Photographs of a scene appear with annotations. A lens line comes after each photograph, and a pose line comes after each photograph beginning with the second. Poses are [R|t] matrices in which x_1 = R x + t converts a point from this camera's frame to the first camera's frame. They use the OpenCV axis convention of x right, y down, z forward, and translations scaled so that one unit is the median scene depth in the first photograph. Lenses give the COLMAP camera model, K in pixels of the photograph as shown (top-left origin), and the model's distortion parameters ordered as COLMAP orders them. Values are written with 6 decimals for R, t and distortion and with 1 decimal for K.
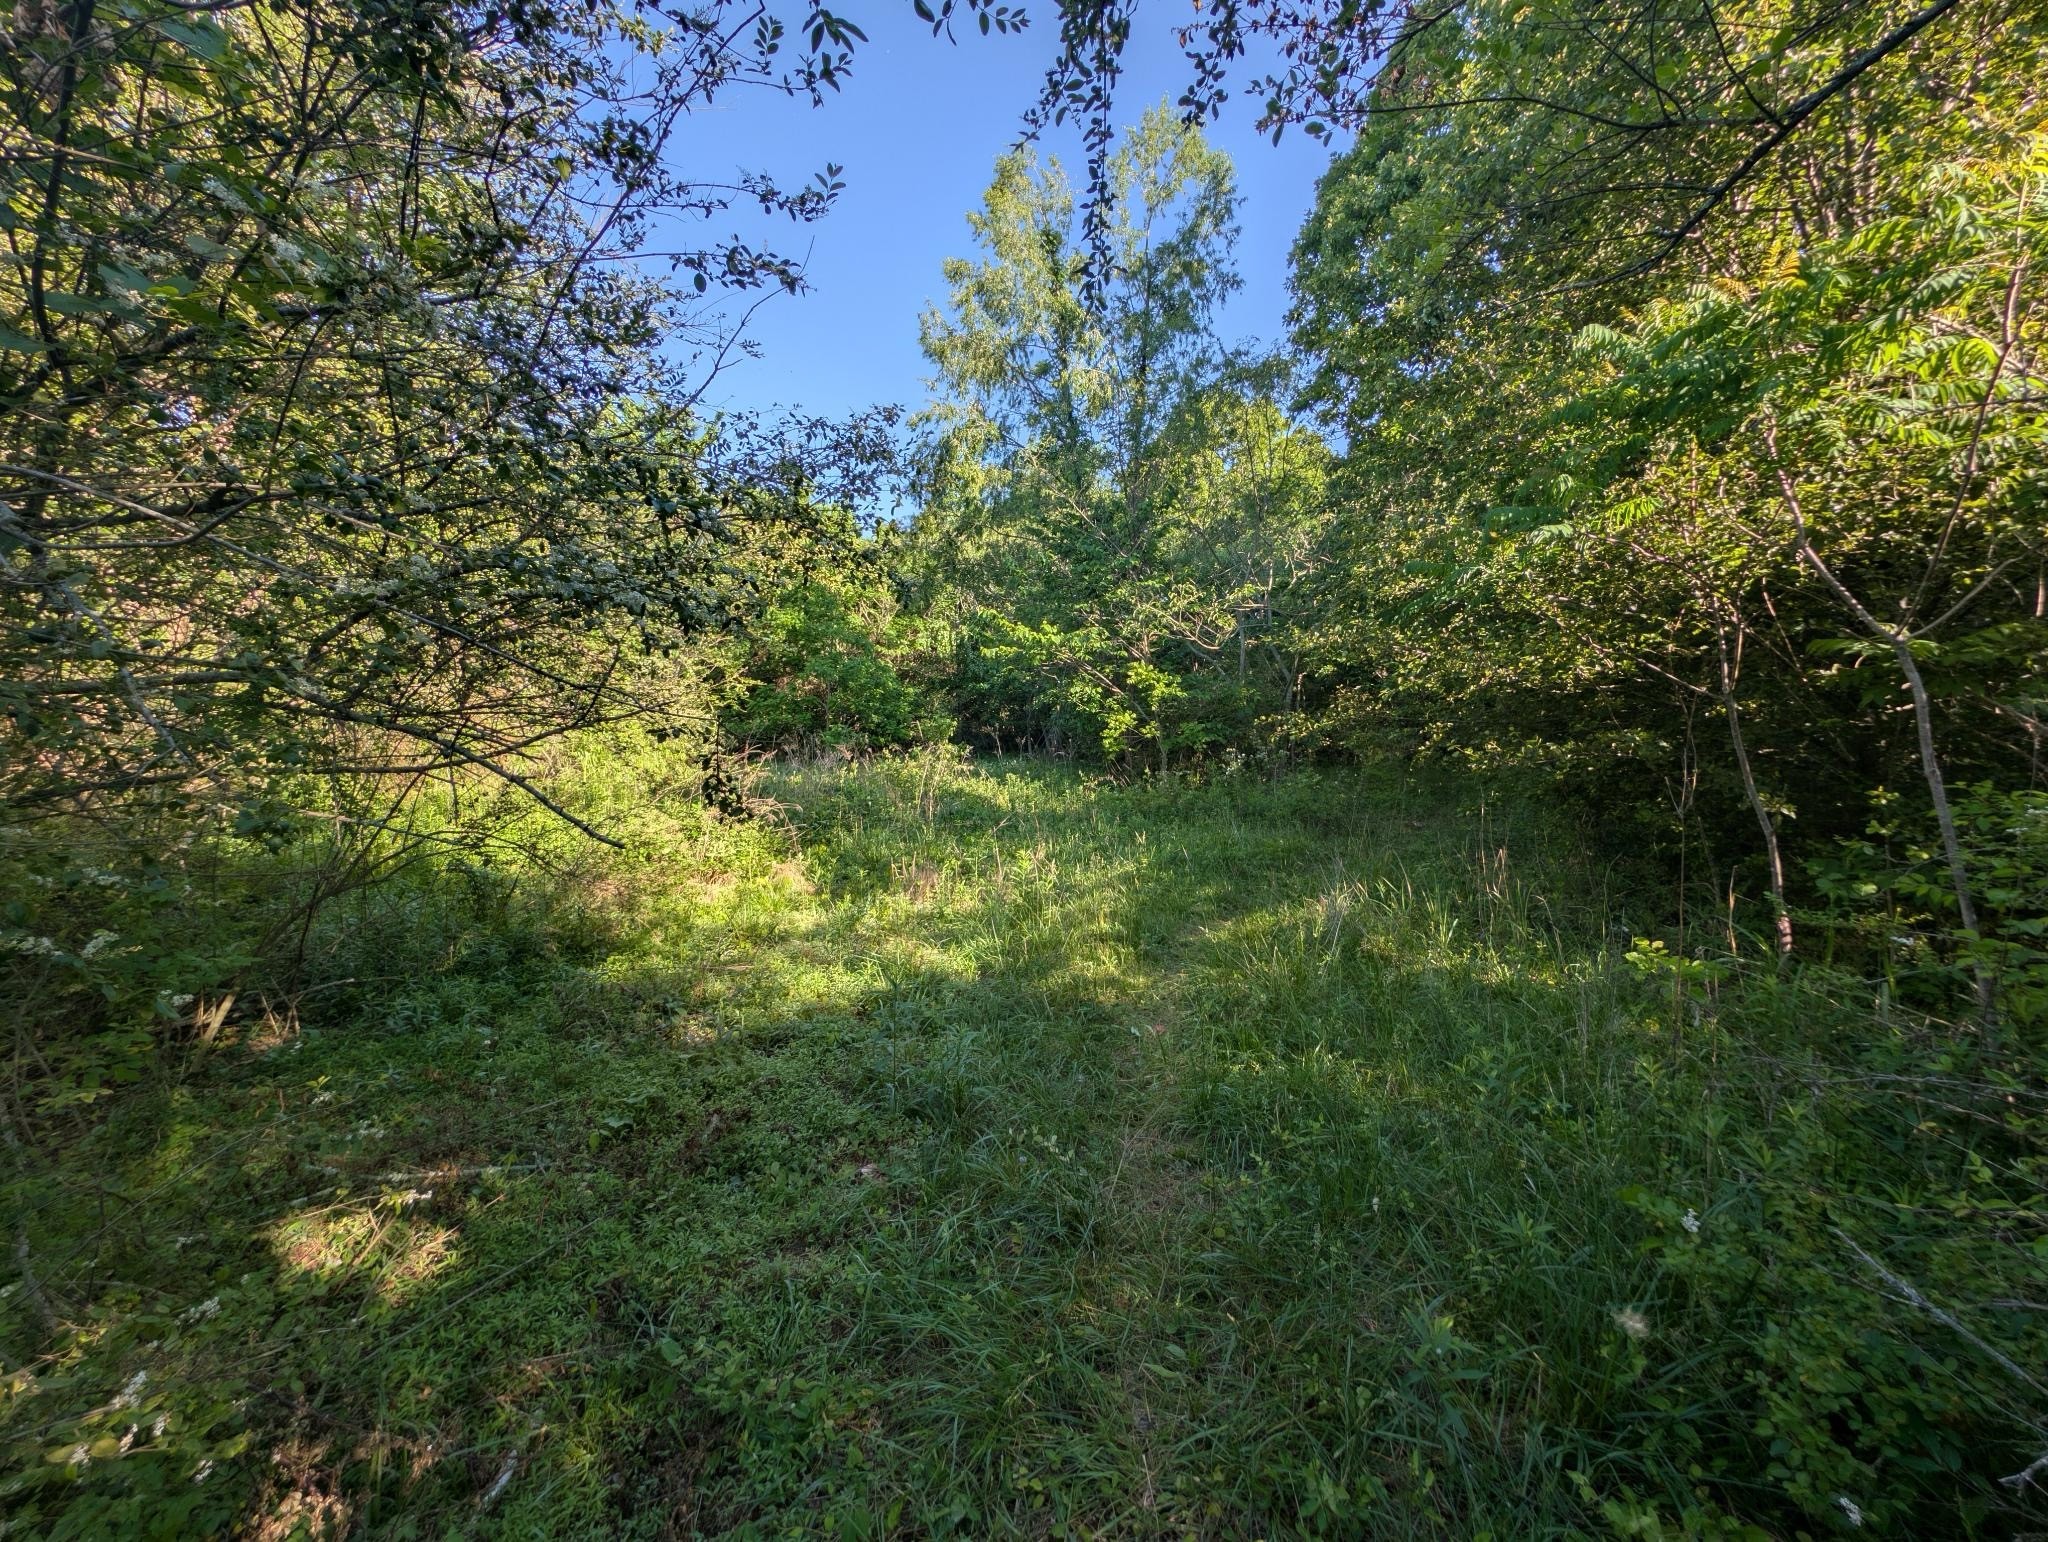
lens RADIAL K [[717.8, 0, 1024.0], [0, 717.8, 771.0], [0, 0, 1]] dist [-0.006790, -0.000010]
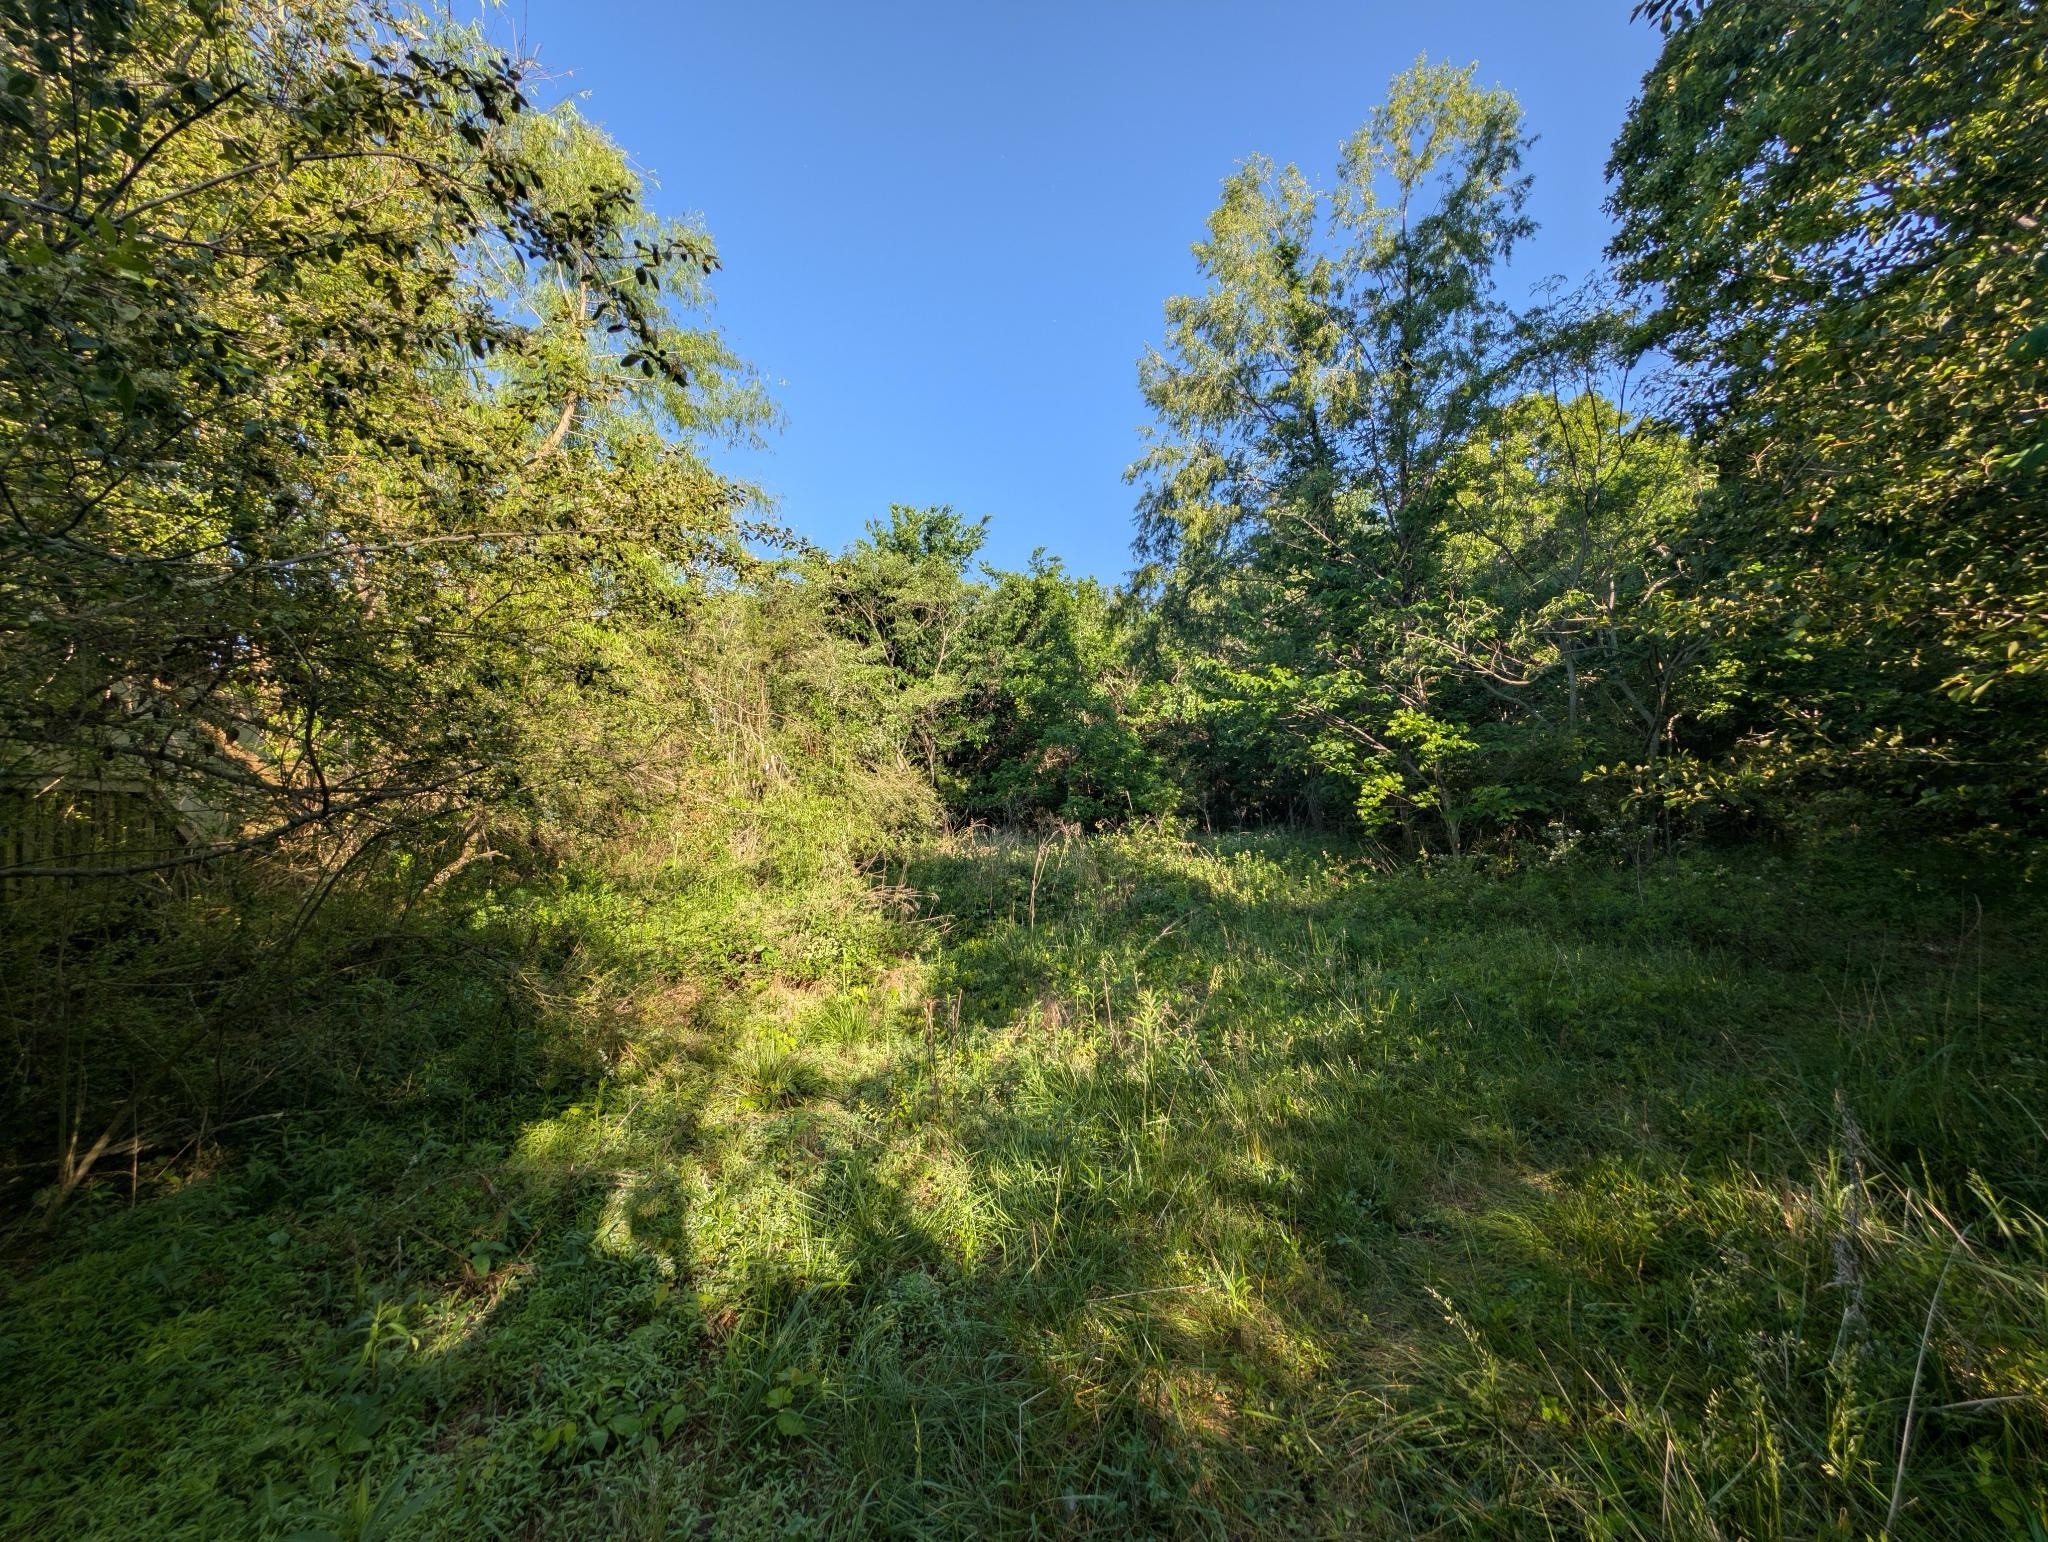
lens RADIAL K [[717.8, 0, 1024.0], [0, 717.8, 771.0], [0, 0, 1]] dist [-0.006790, -0.000010]
pose [[0.931975, -0.028171, -0.361427, 0.046276], [-0.007836, 0.995178, -0.097774, -0.006720], [0.362438, 0.093955, 0.927260, 0.128581]]
